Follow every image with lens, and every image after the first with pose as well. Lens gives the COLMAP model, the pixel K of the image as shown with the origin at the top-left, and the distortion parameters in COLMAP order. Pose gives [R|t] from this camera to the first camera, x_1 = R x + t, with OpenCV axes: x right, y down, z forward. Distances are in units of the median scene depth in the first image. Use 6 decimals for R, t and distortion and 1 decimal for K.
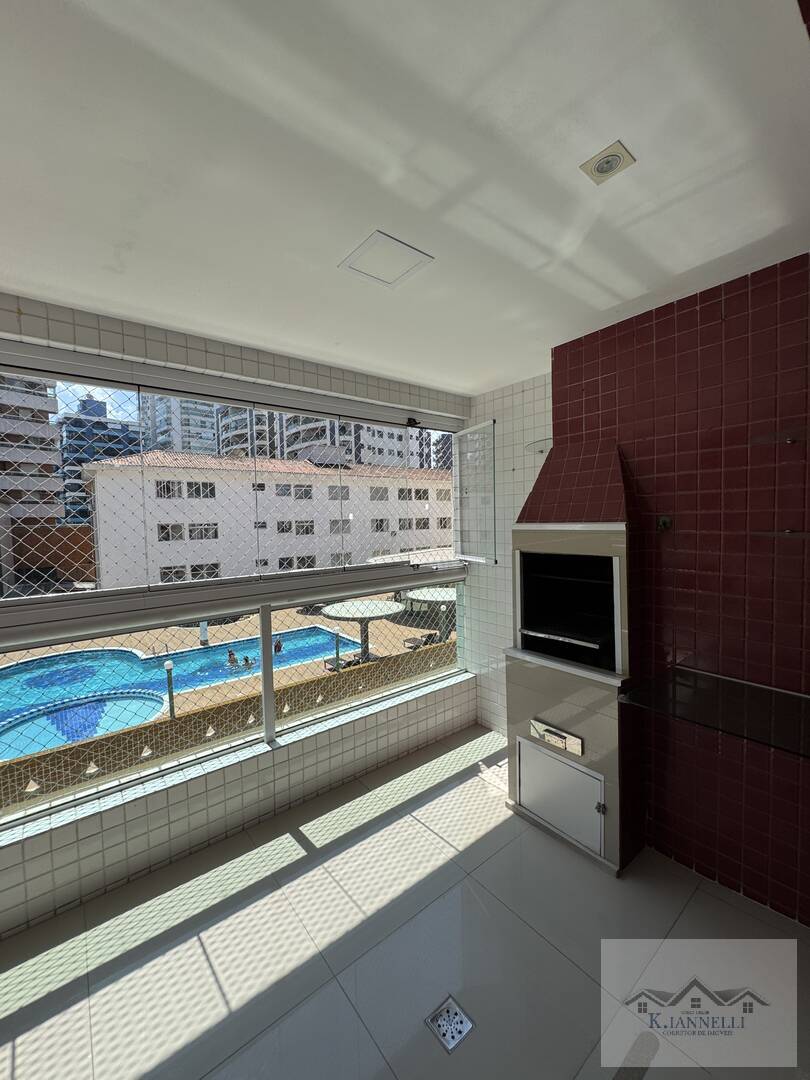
lens RADIAL K [[431.9, 0, 405.0], [0, 431.9, 540.0], [0, 0, 1]] dist [-0.000915, -0.000049]
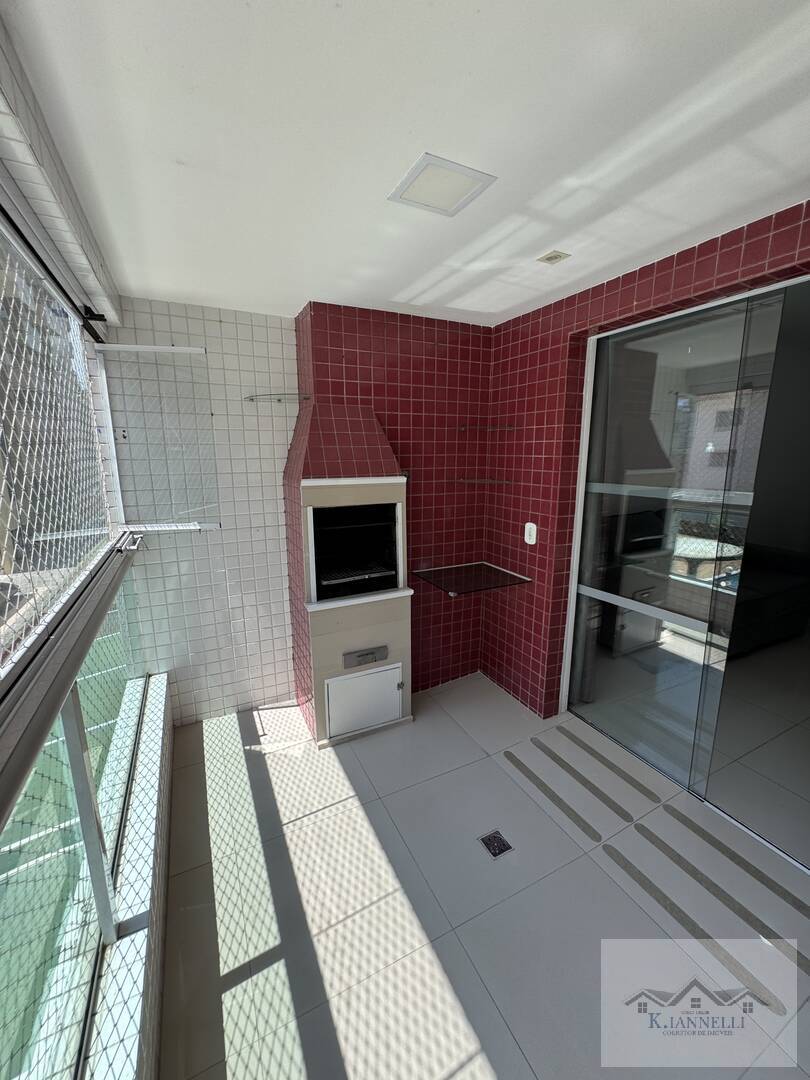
lens RADIAL K [[431.9, 0, 405.0], [0, 431.9, 540.0], [0, 0, 1]] dist [-0.000915, -0.000049]
pose [[0.214369, -0.178822, 0.960244, -0.807252], [0.047460, 0.983844, 0.172622, -0.076729], [-0.975599, 0.008569, 0.219393, 0.691019]]
